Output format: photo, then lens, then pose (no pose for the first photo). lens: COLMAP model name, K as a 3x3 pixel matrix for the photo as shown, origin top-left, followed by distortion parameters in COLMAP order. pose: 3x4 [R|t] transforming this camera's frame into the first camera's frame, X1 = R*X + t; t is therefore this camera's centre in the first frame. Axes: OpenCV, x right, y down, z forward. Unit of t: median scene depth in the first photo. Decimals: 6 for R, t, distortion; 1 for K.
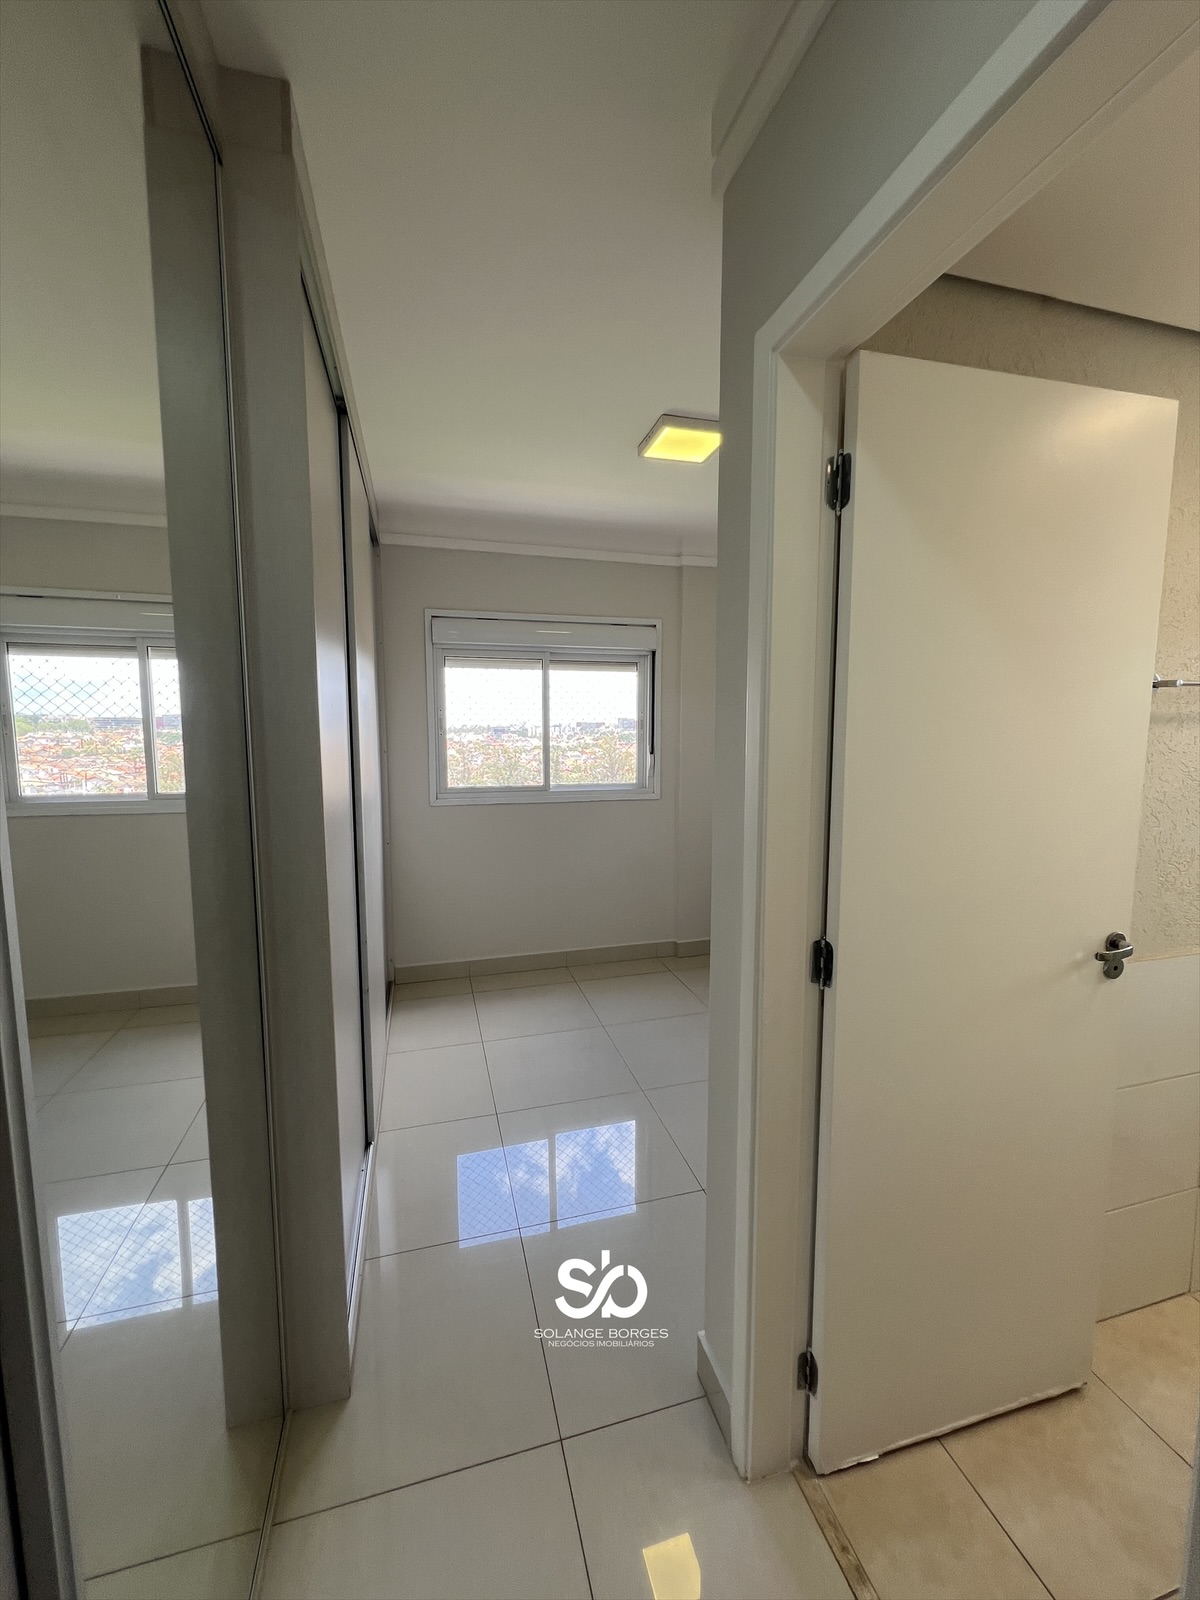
lens RADIAL K [[642.2, 0, 600.0], [0, 642.2, 800.0], [0, 0, 1]] dist [-0.001118, -0.000034]
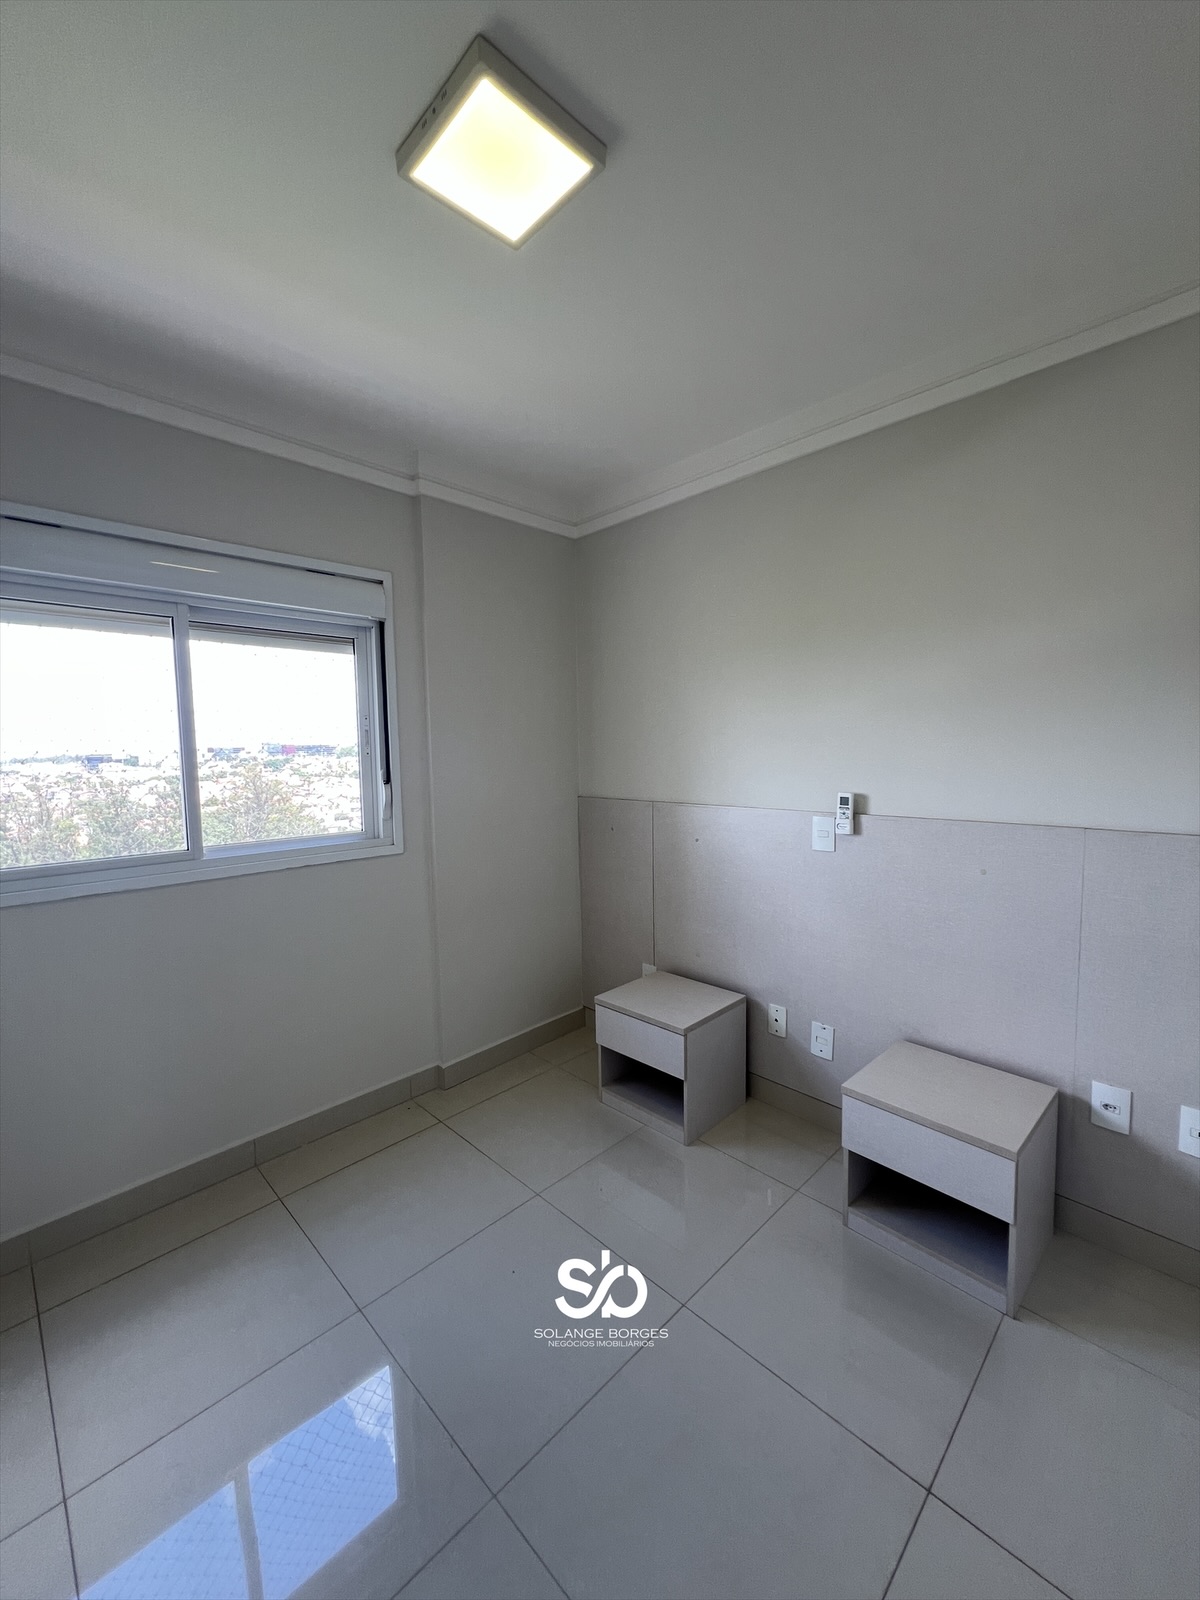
lens RADIAL K [[647.0, 0, 600.0], [0, 647.0, 800.0], [0, 0, 1]] dist [0.001404, 0.000331]
pose [[0.874070, -0.054625, 0.482719, -0.047631], [0.071355, 0.997317, -0.016347, -0.032476], [-0.480531, 0.048733, 0.875623, 0.362352]]
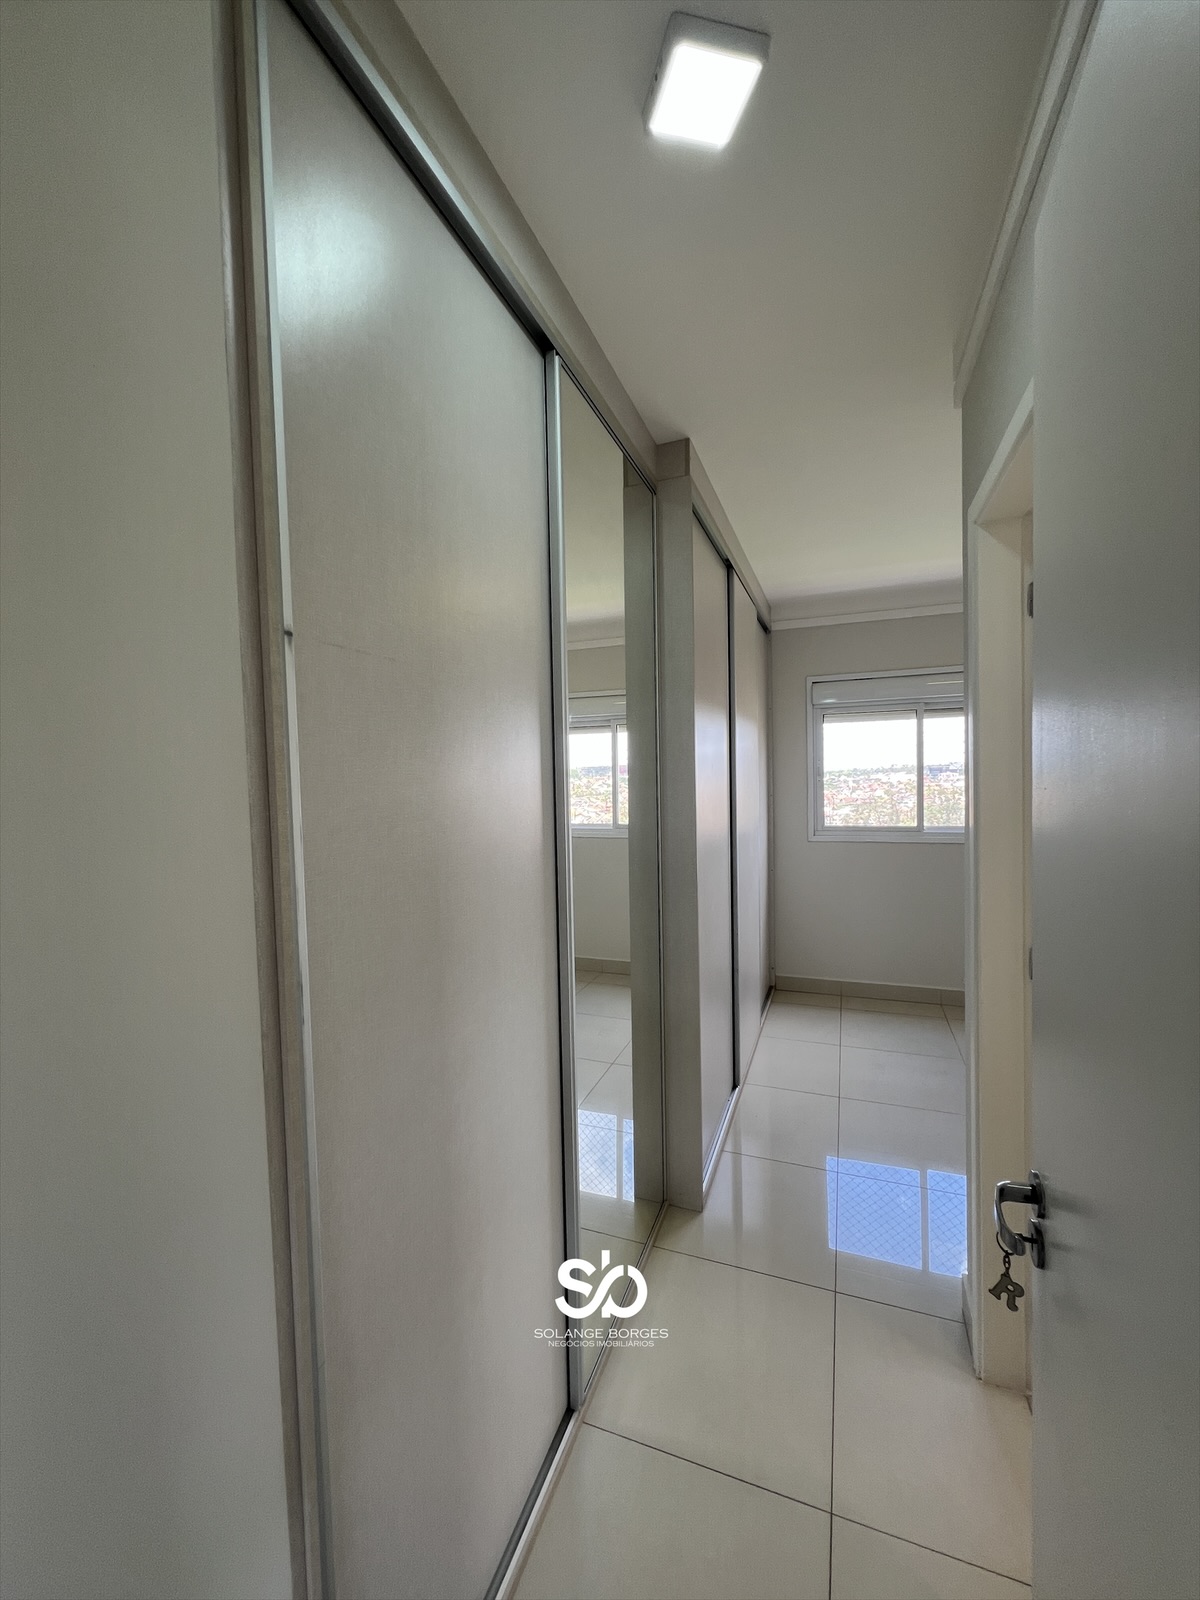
lens RADIAL K [[642.2, 0, 600.0], [0, 642.2, 800.0], [0, 0, 1]] dist [-0.001118, -0.000034]
pose [[0.804571, 0.003350, -0.593847, 0.125001], [-0.041498, 0.997857, -0.050594, 0.009955], [0.592405, 0.065350, 0.802986, -0.173346]]
